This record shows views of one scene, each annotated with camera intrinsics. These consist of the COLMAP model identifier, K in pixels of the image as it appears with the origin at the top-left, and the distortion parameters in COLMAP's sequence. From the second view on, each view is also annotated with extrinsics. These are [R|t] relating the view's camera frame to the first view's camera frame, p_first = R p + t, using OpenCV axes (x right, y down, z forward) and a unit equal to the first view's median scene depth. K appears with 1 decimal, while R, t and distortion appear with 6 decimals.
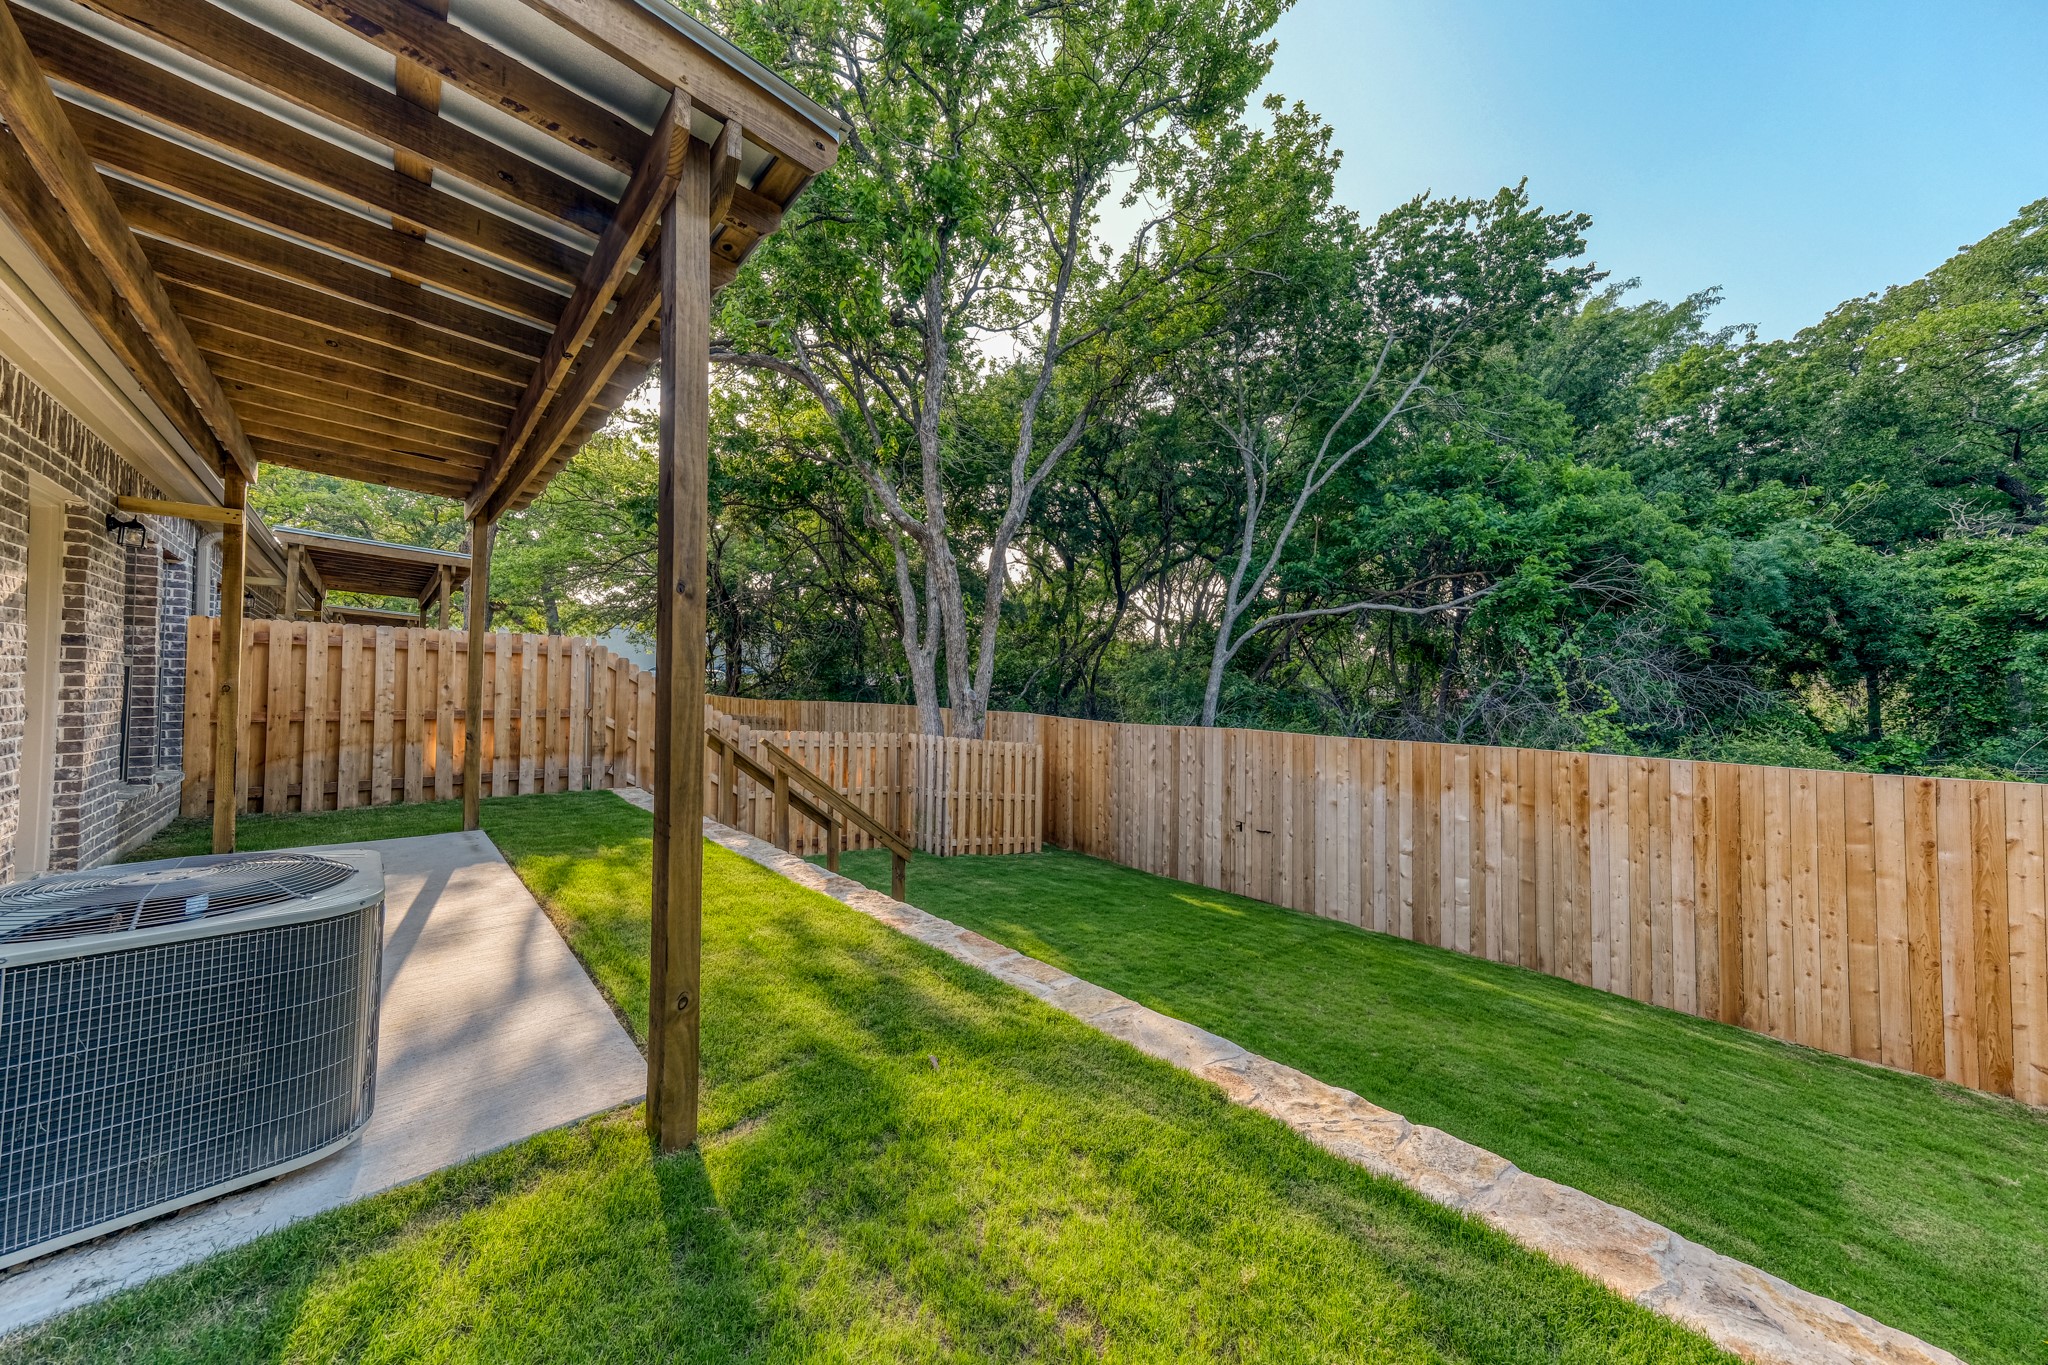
lens RADIAL K [[685.7, 0, 1028.3], [0, 685.7, 682.3], [0, 0, 1]] dist [-0.000831, 0.000052]
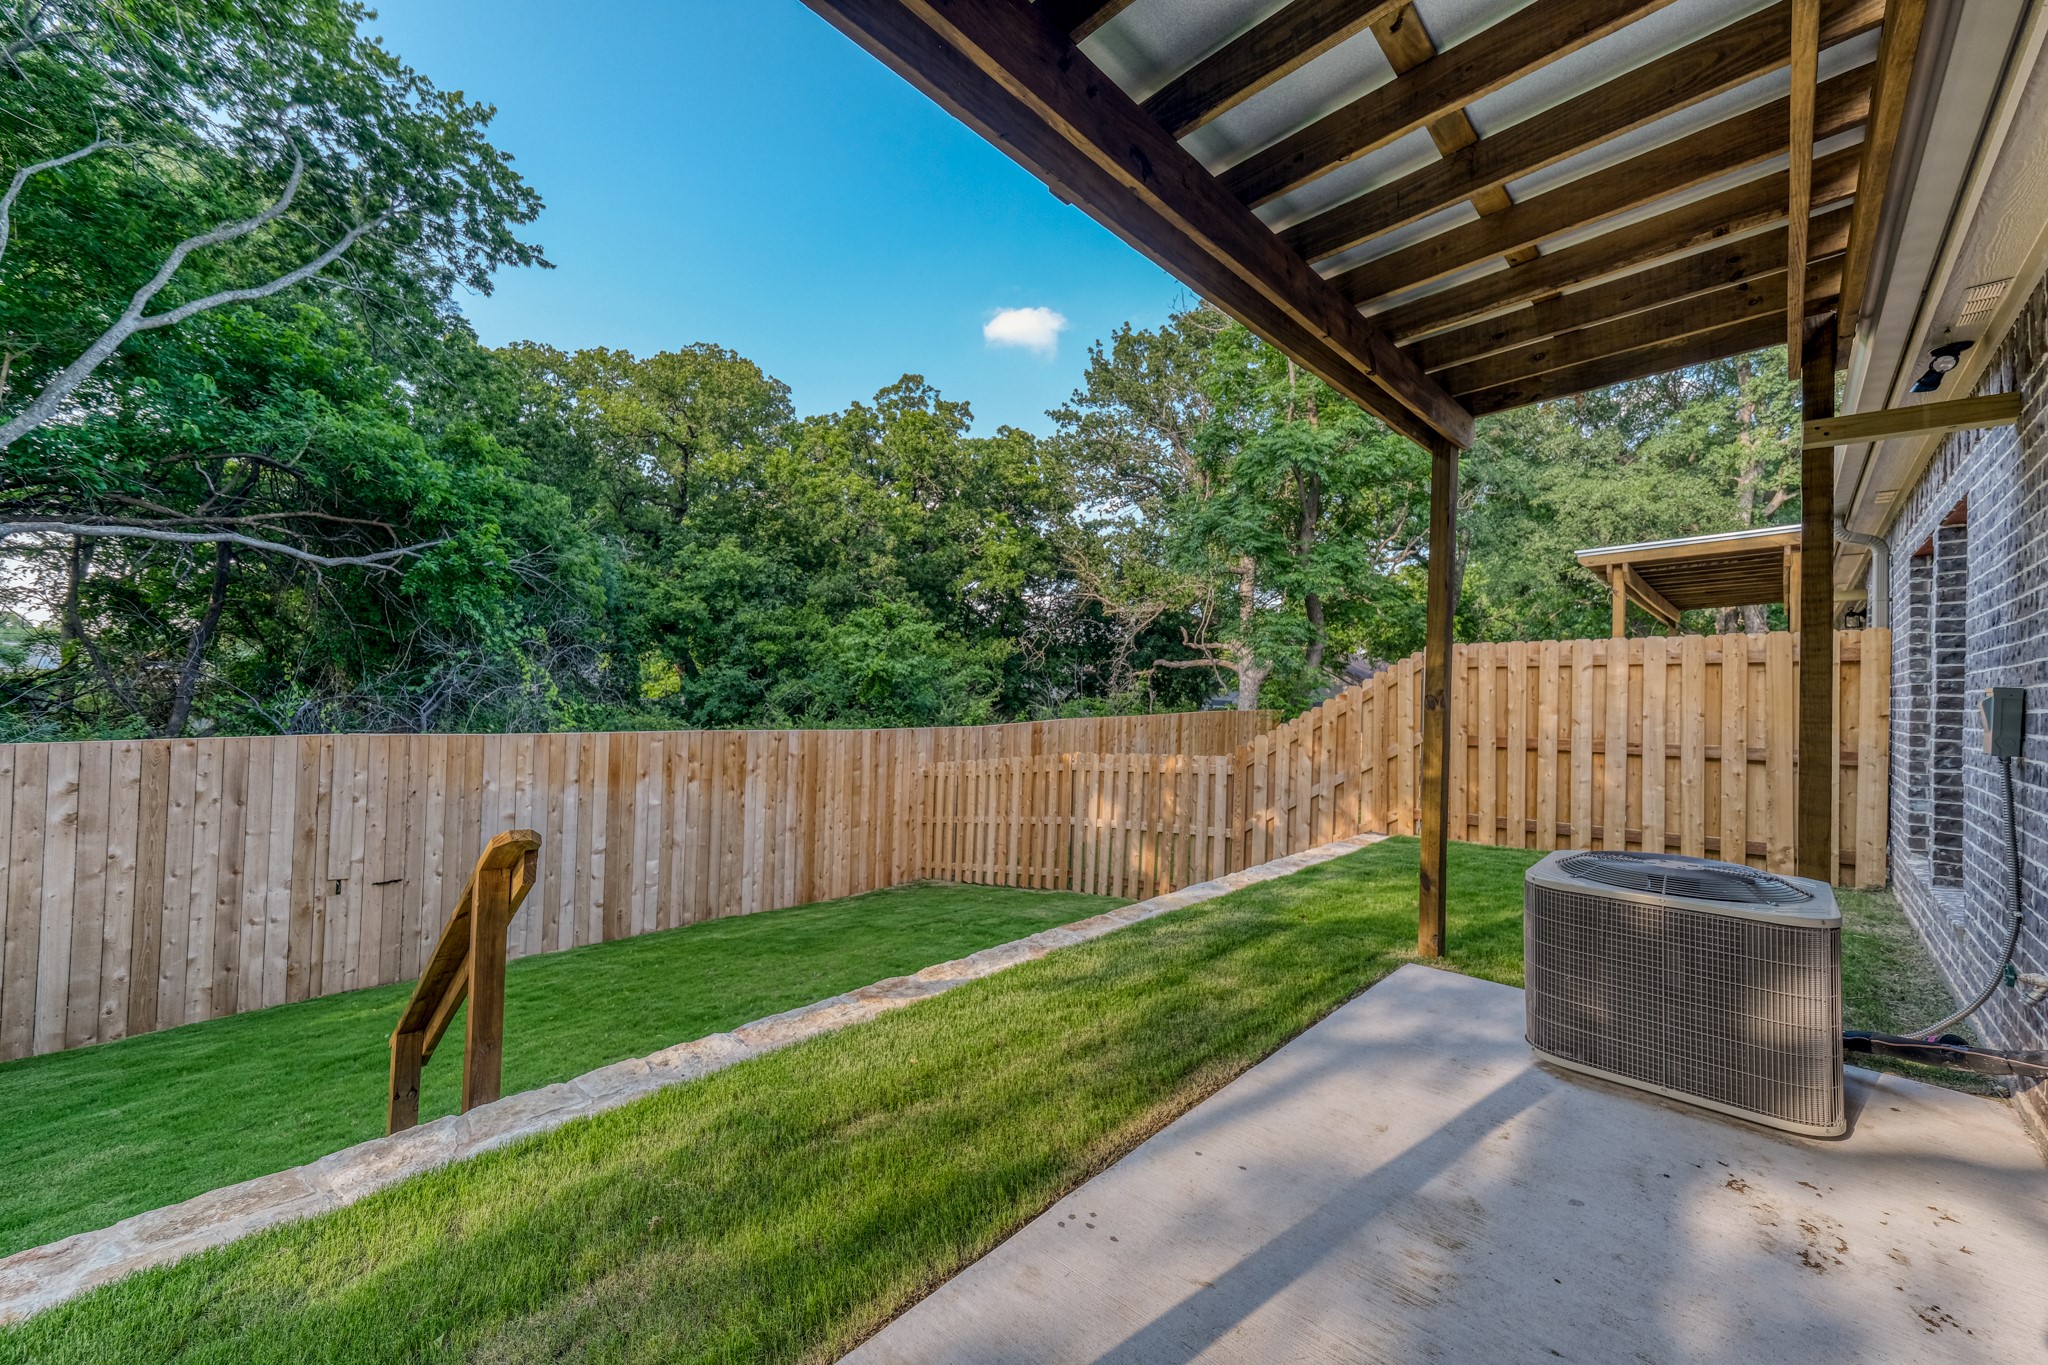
lens RADIAL K [[791.1, 0, 1027.7], [0, 791.1, 677.3], [0, 0, 1]] dist [0.010666, 0.003382]
pose [[-0.063486, -0.000353, 0.997983, -0.624027], [-0.037083, 0.999310, -0.002006, -0.009520], [-0.997294, -0.037136, -0.063455, 0.543743]]
